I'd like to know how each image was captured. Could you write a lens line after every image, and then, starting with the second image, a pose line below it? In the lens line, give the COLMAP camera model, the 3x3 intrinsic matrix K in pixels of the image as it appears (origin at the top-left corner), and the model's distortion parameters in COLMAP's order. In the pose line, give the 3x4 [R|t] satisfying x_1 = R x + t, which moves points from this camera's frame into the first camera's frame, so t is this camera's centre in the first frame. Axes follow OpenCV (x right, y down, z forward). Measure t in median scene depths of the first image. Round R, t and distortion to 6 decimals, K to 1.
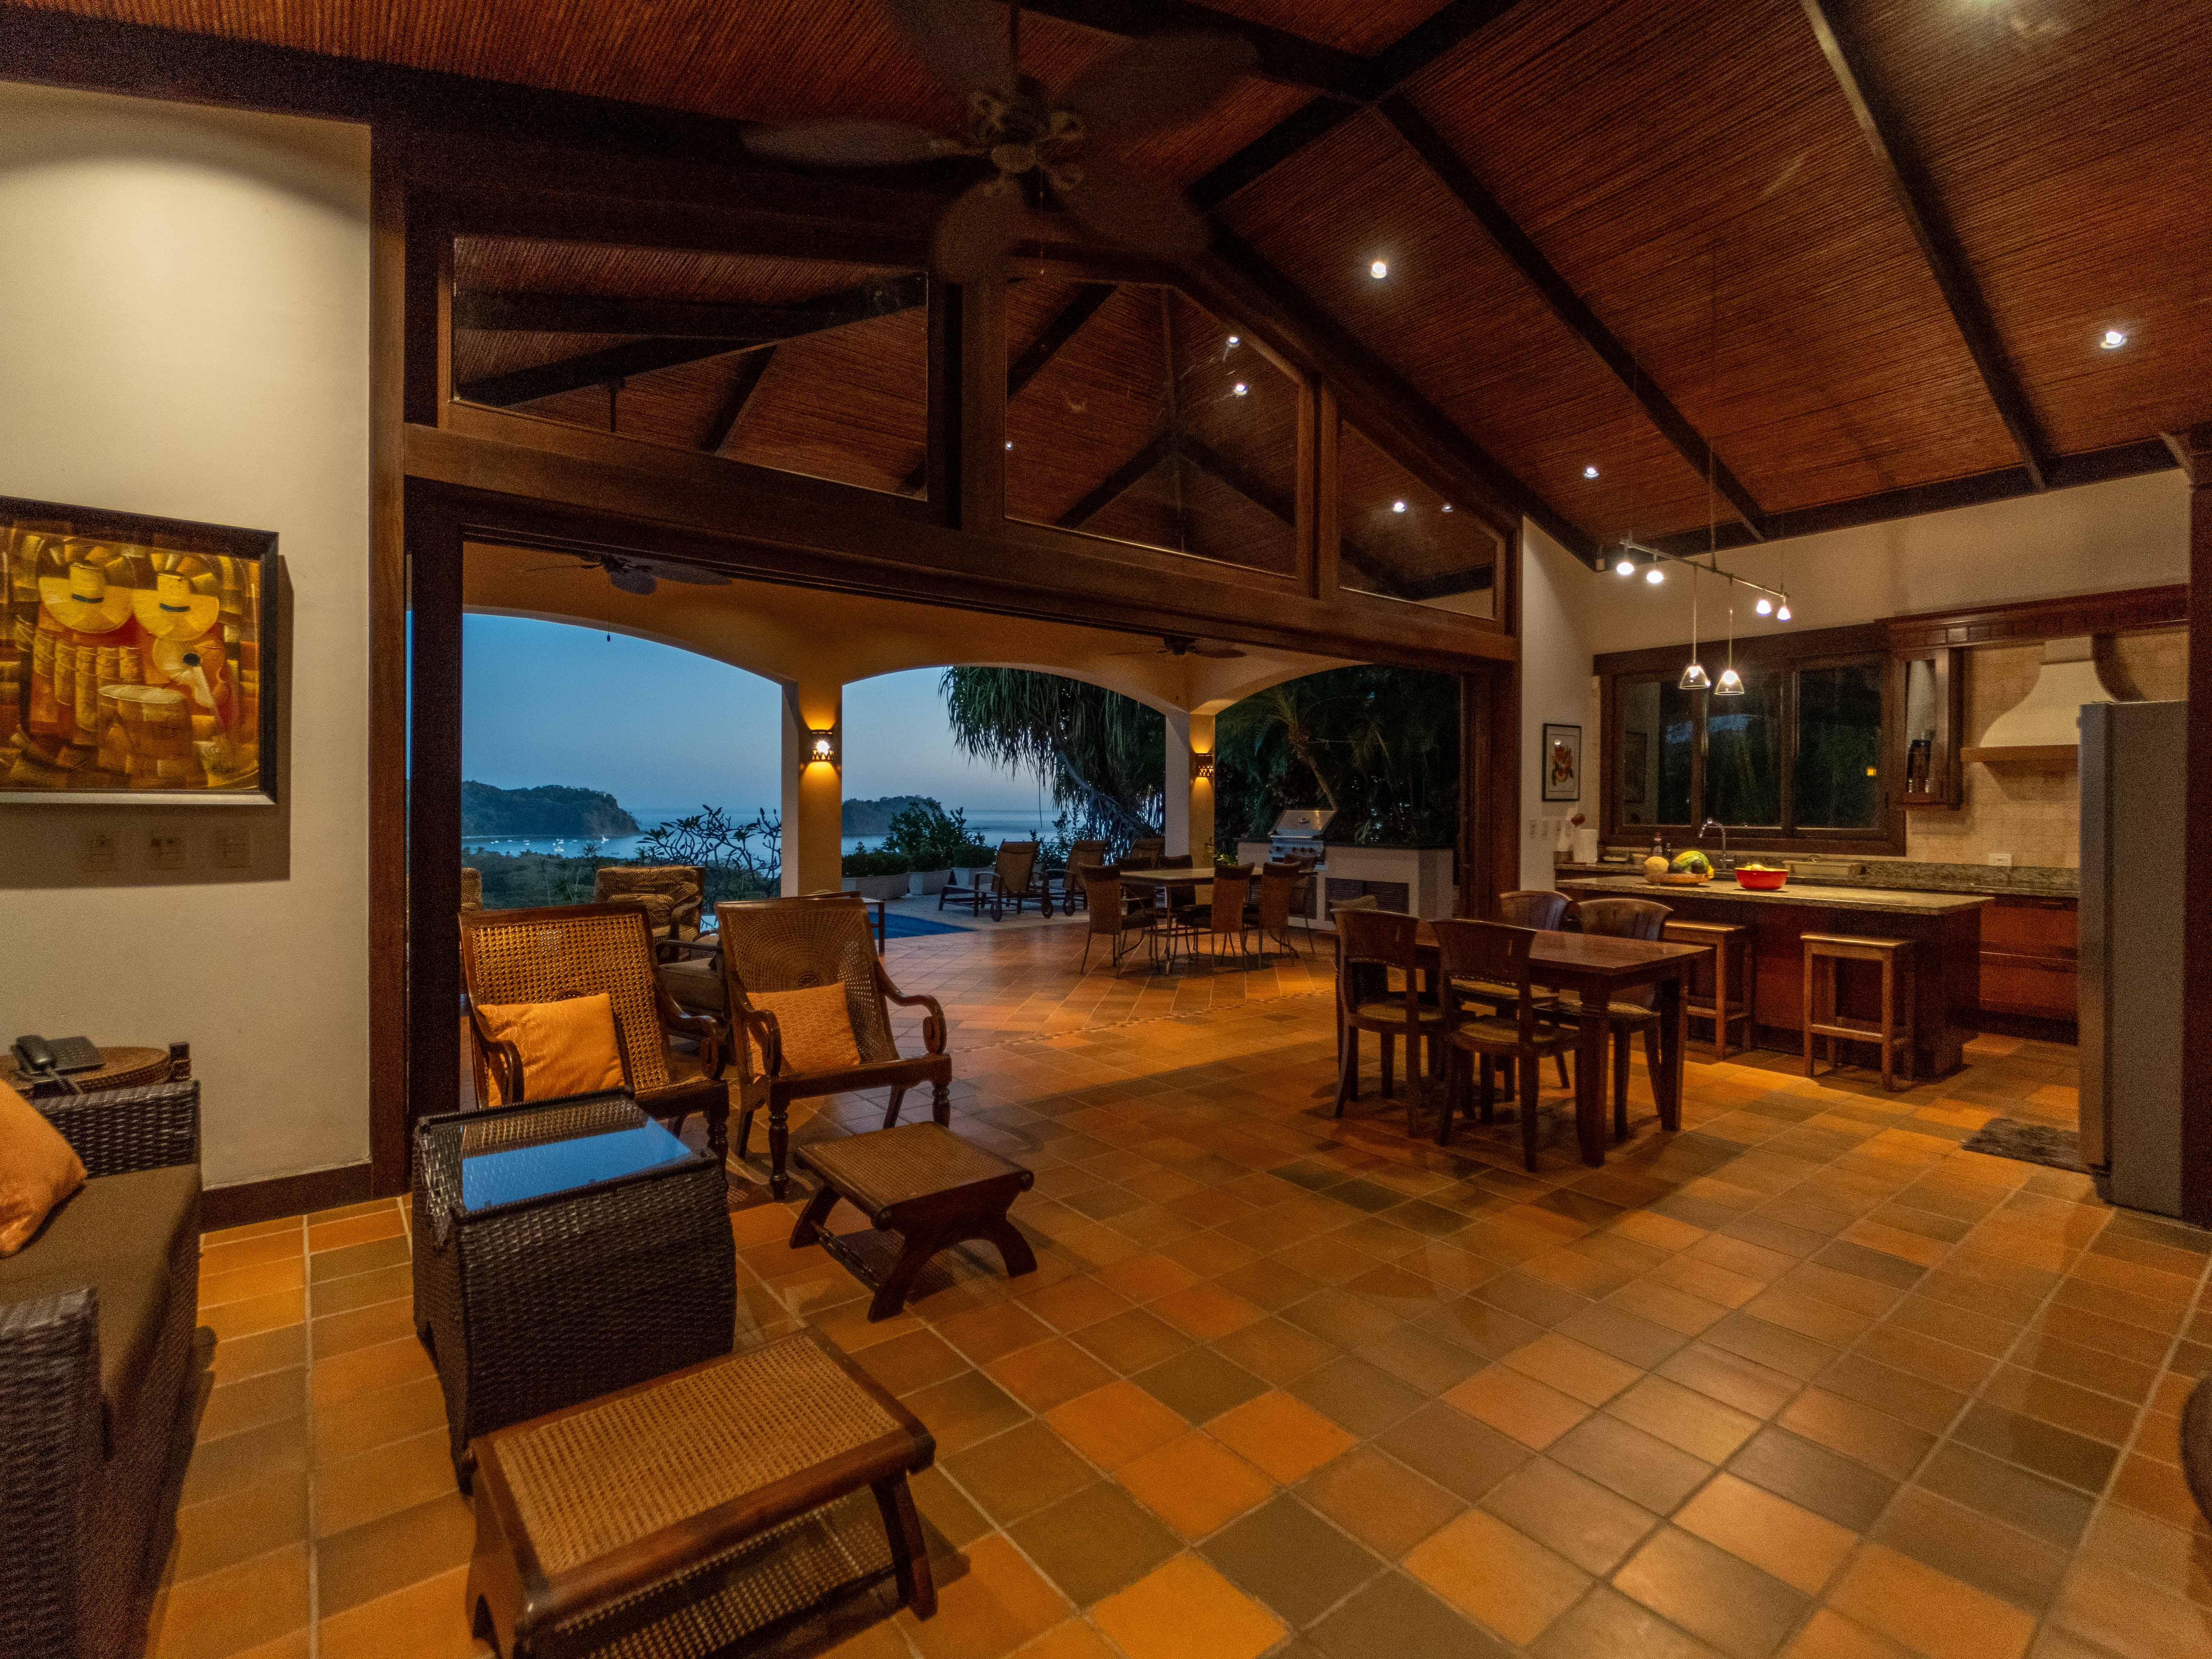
lens RADIAL K [[1035.0, 0, 1109.1], [0, 1035.0, 799.3], [0, 0, 1]] dist [0.006893, -0.004314]
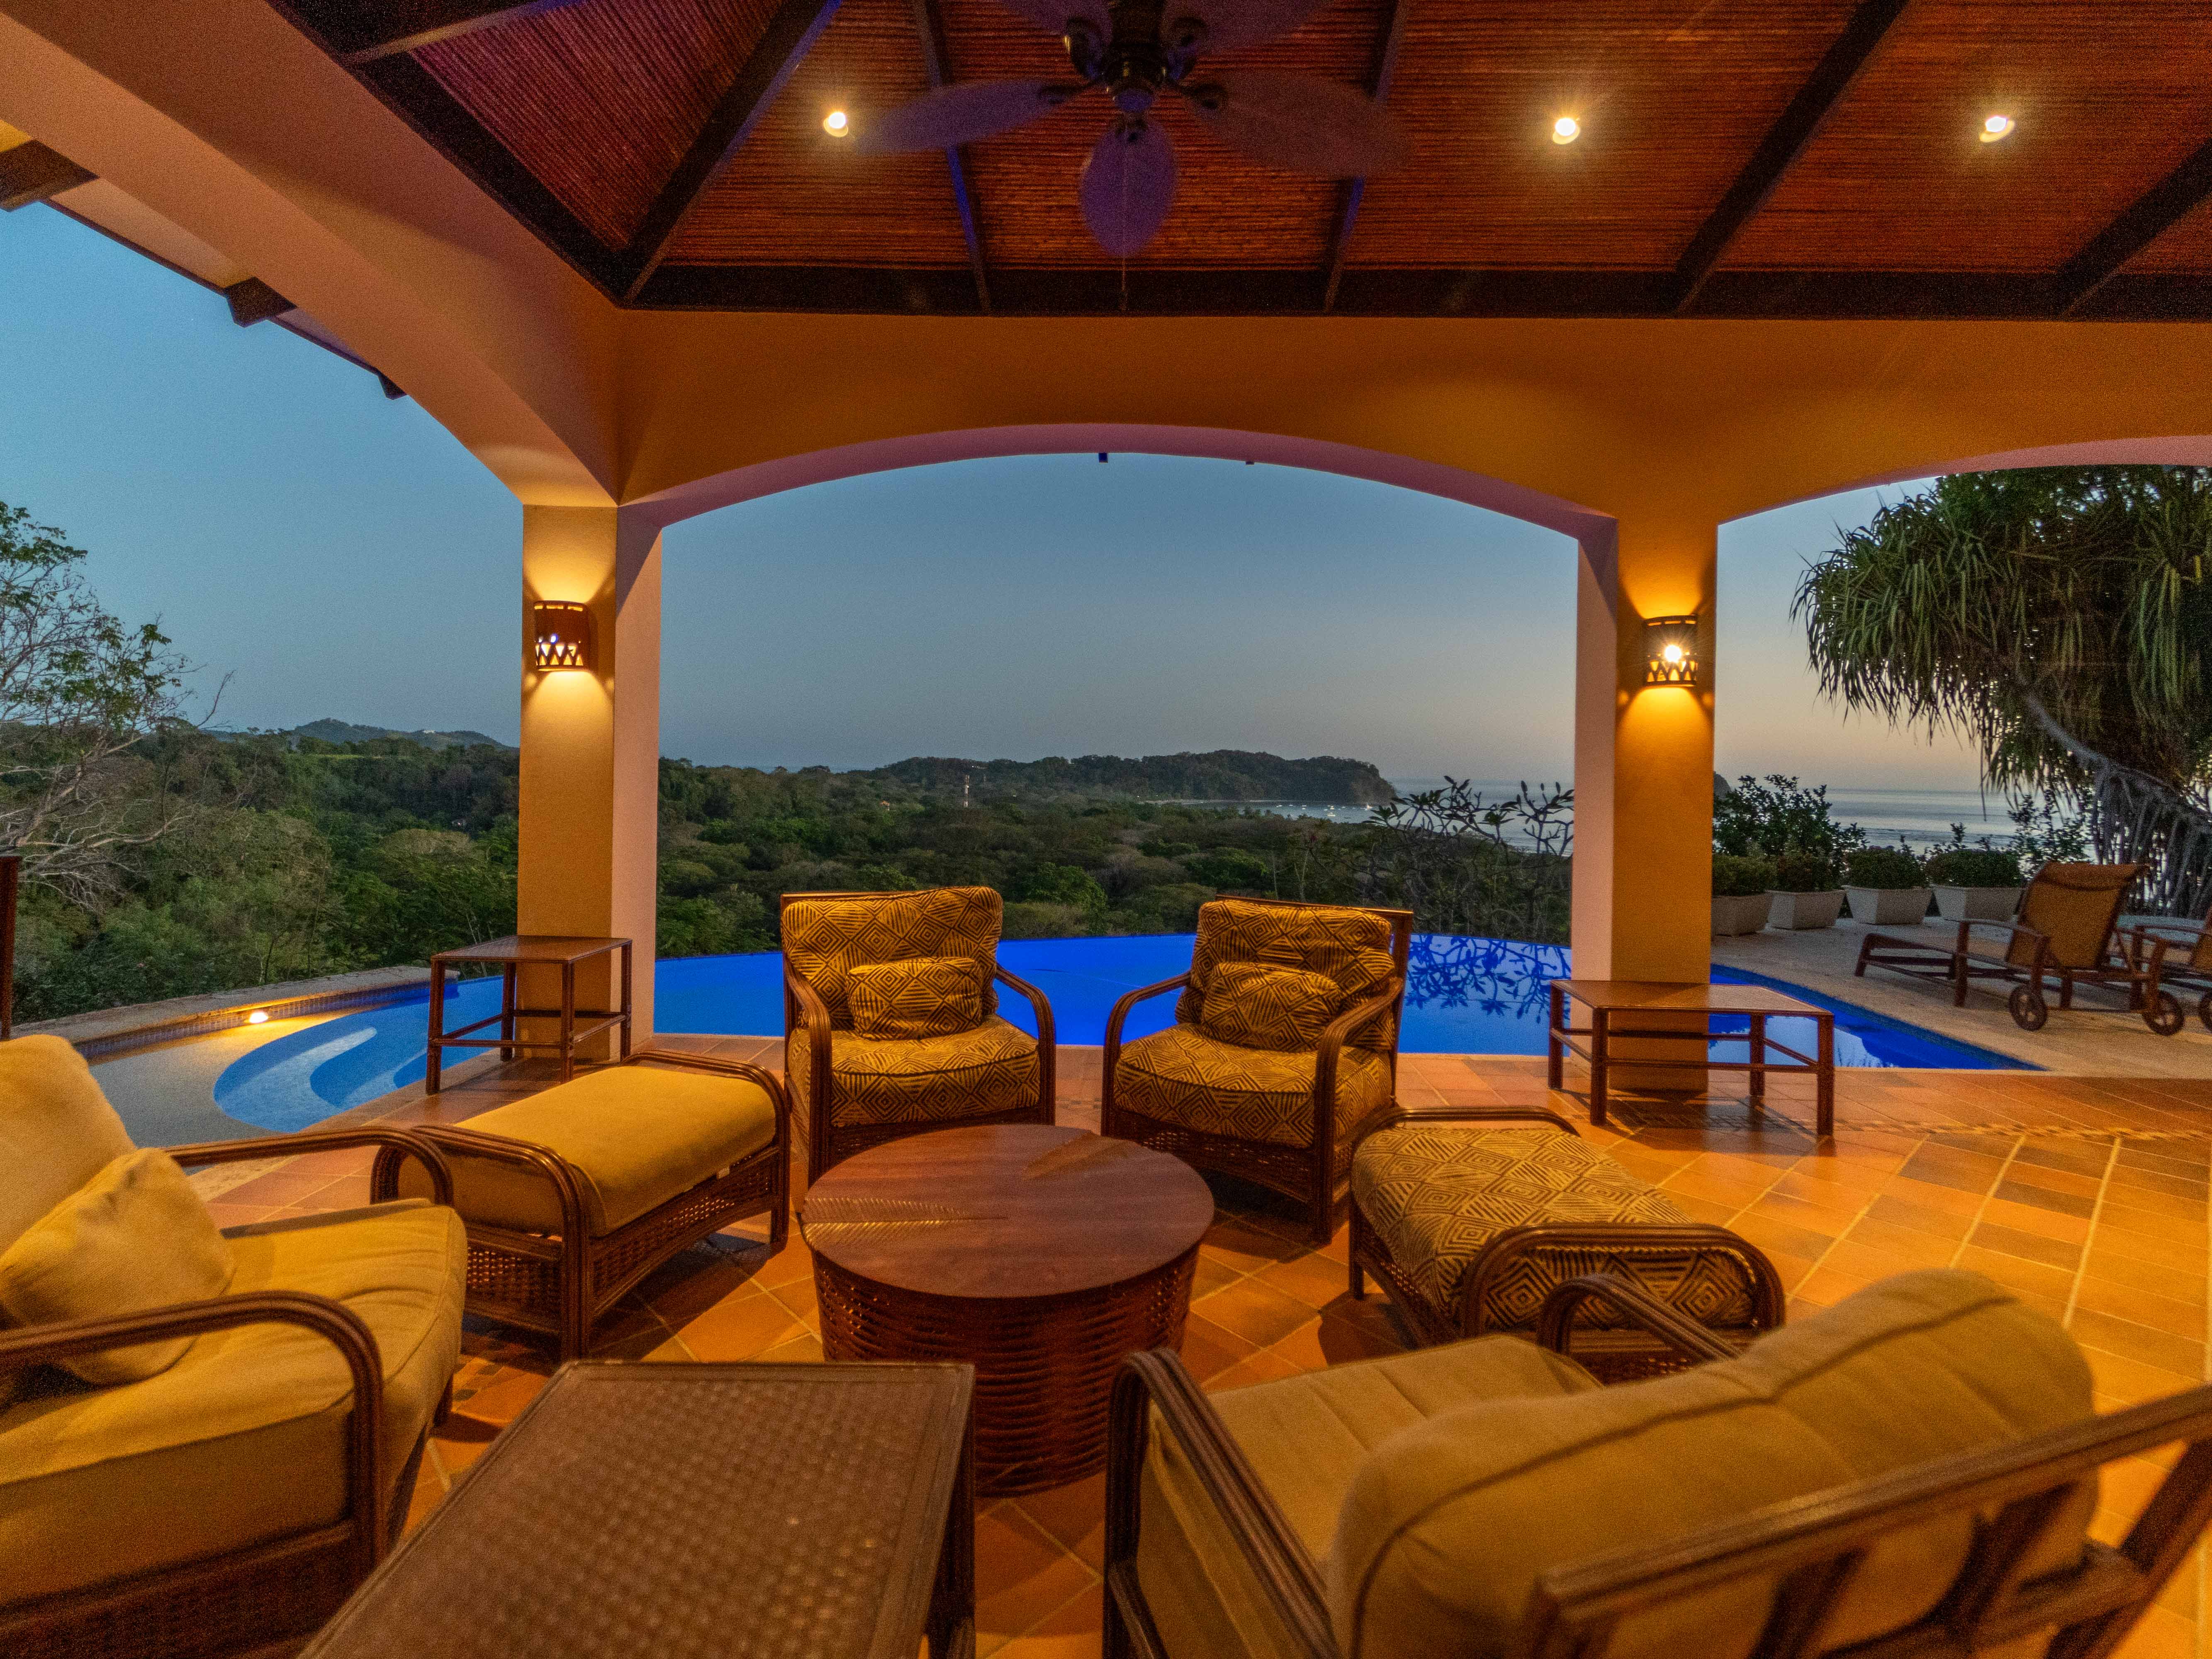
lens RADIAL K [[1035.0, 0, 1114.7], [0, 1035.0, 758.6], [0, 0, 1]] dist [0.006893, -0.004314]
pose [[0.769217, 0.004875, -0.638969, -0.258763], [-0.012519, 0.999894, -0.007442, 0.003950], [0.638865, 0.013724, 0.769197, 0.730339]]
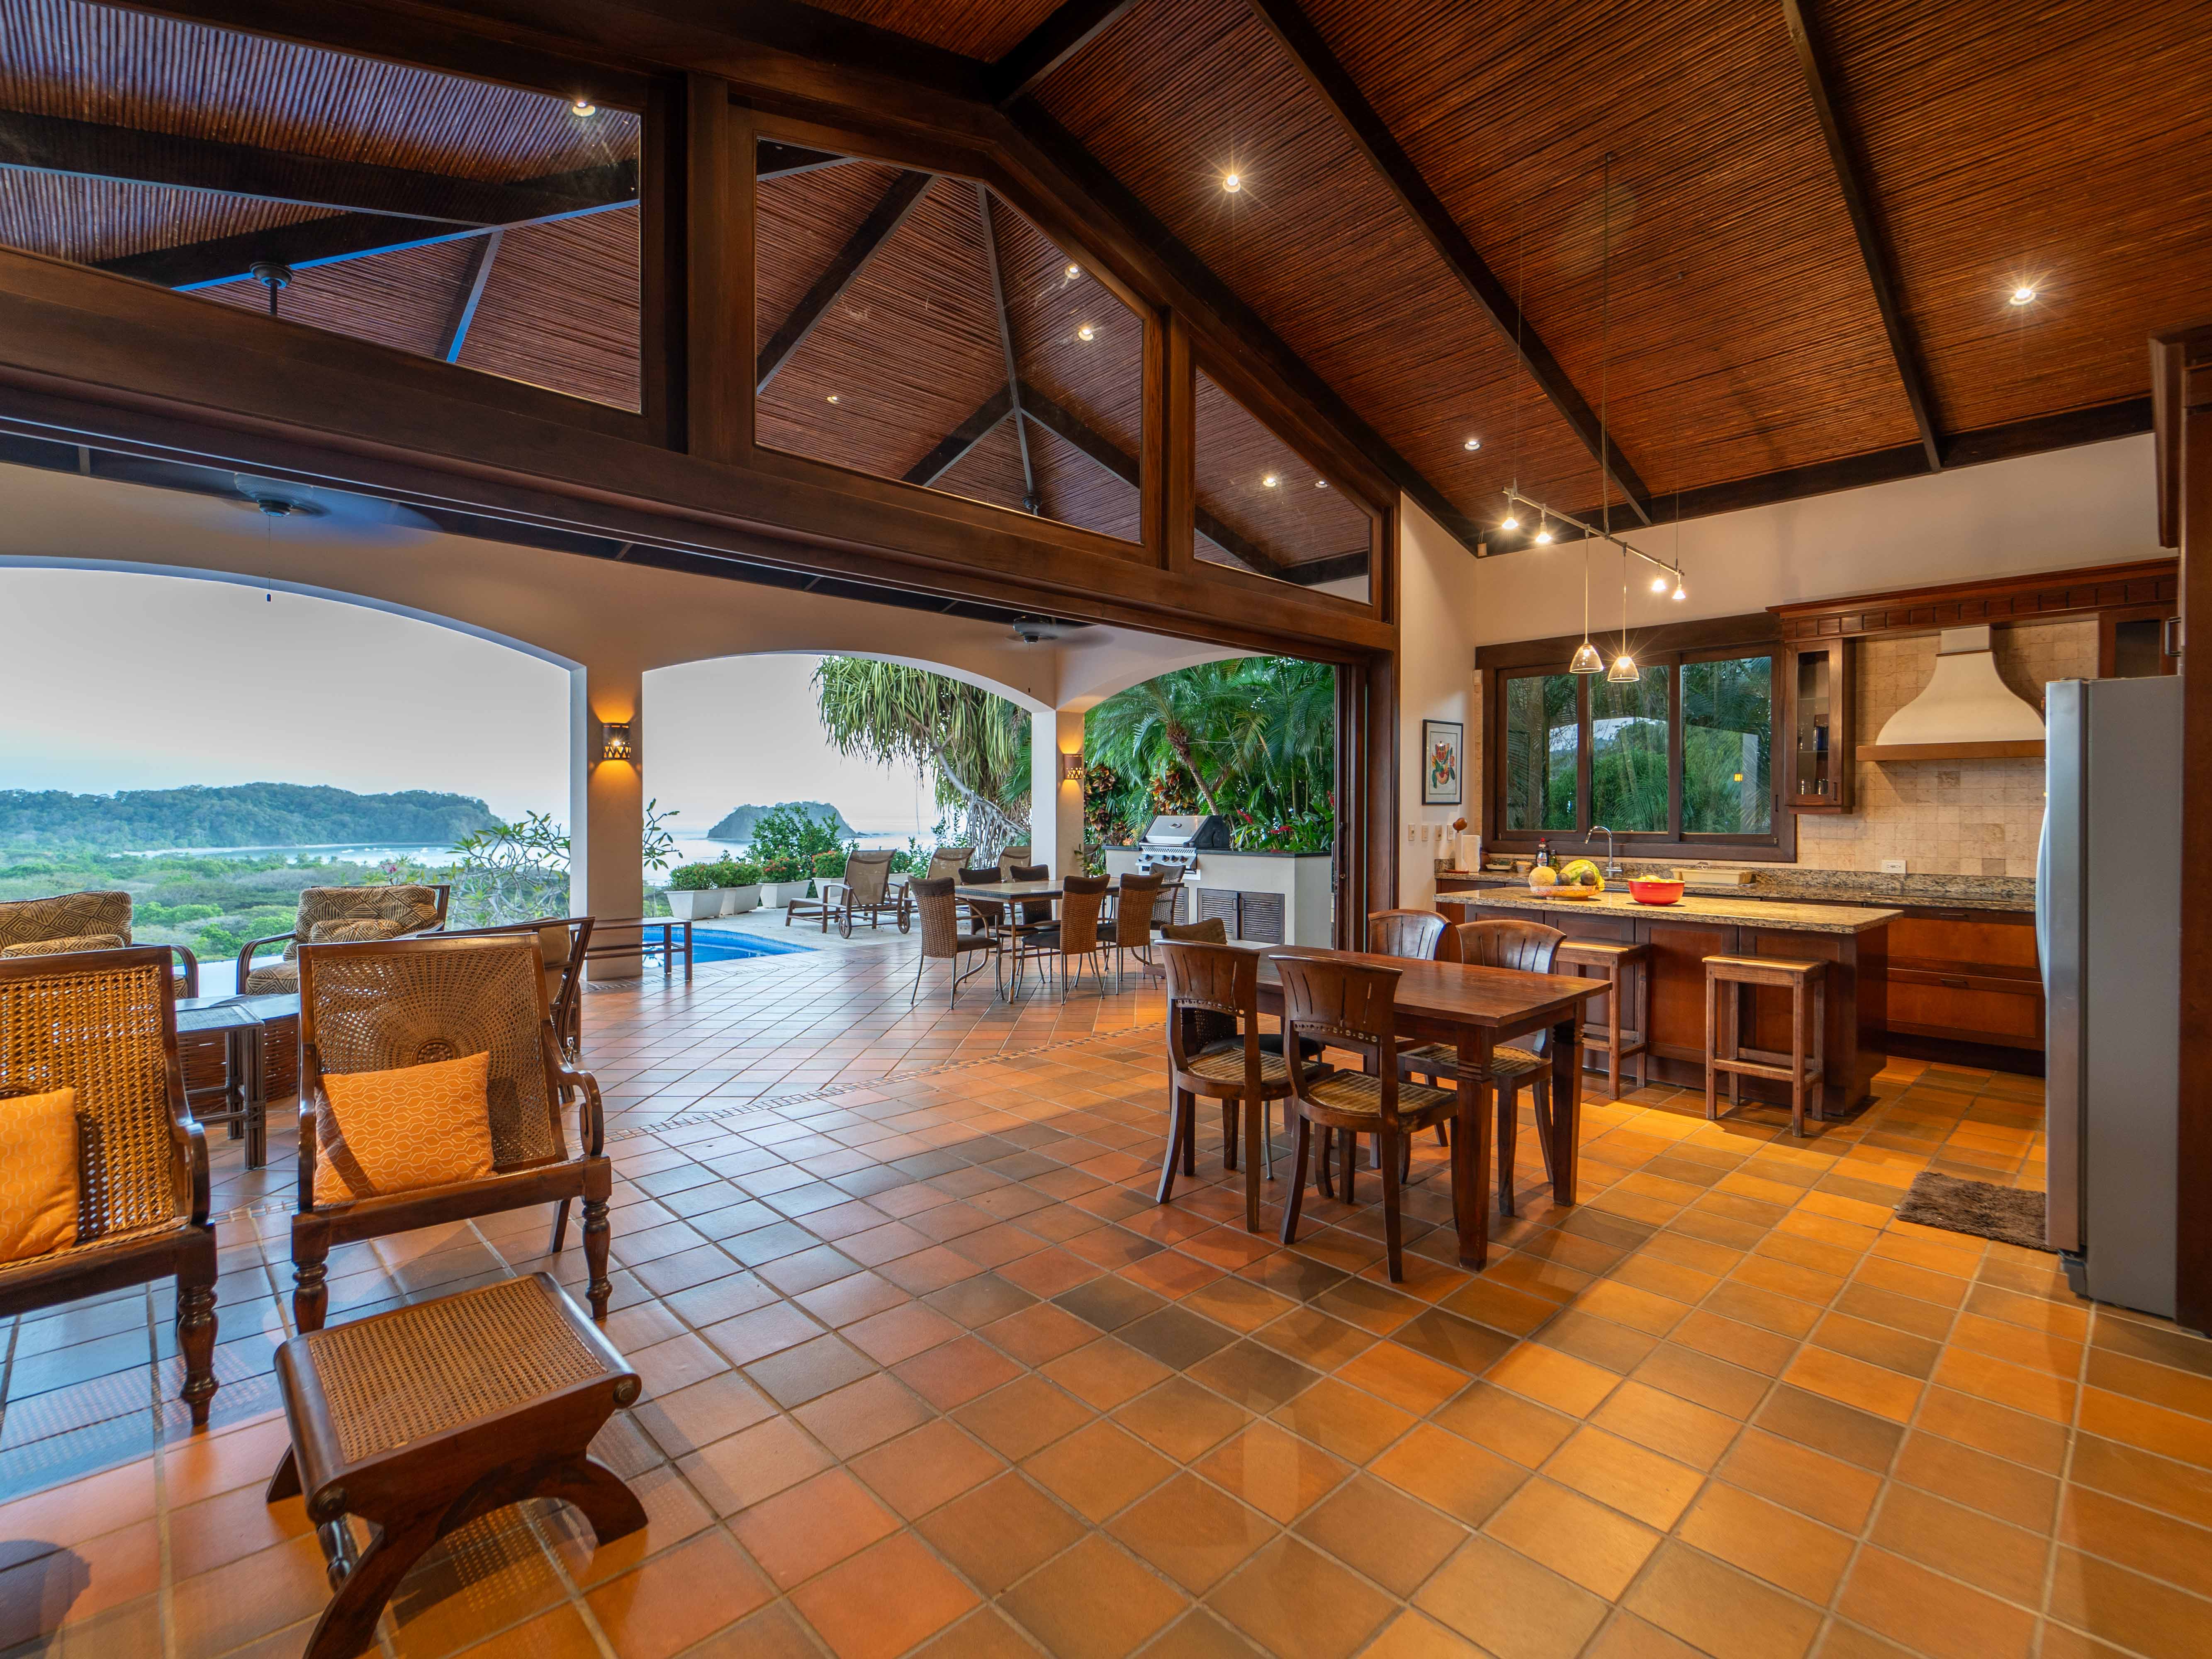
lens RADIAL K [[1035.0, 0, 1116.1], [0, 1035.0, 799.9], [0, 0, 1]] dist [0.006893, -0.004314]
pose [[0.994920, -0.000758, 0.100669, 0.073049], [0.001205, 0.999990, -0.004380, 0.001611], [-0.100665, 0.004479, 0.994910, 0.150075]]
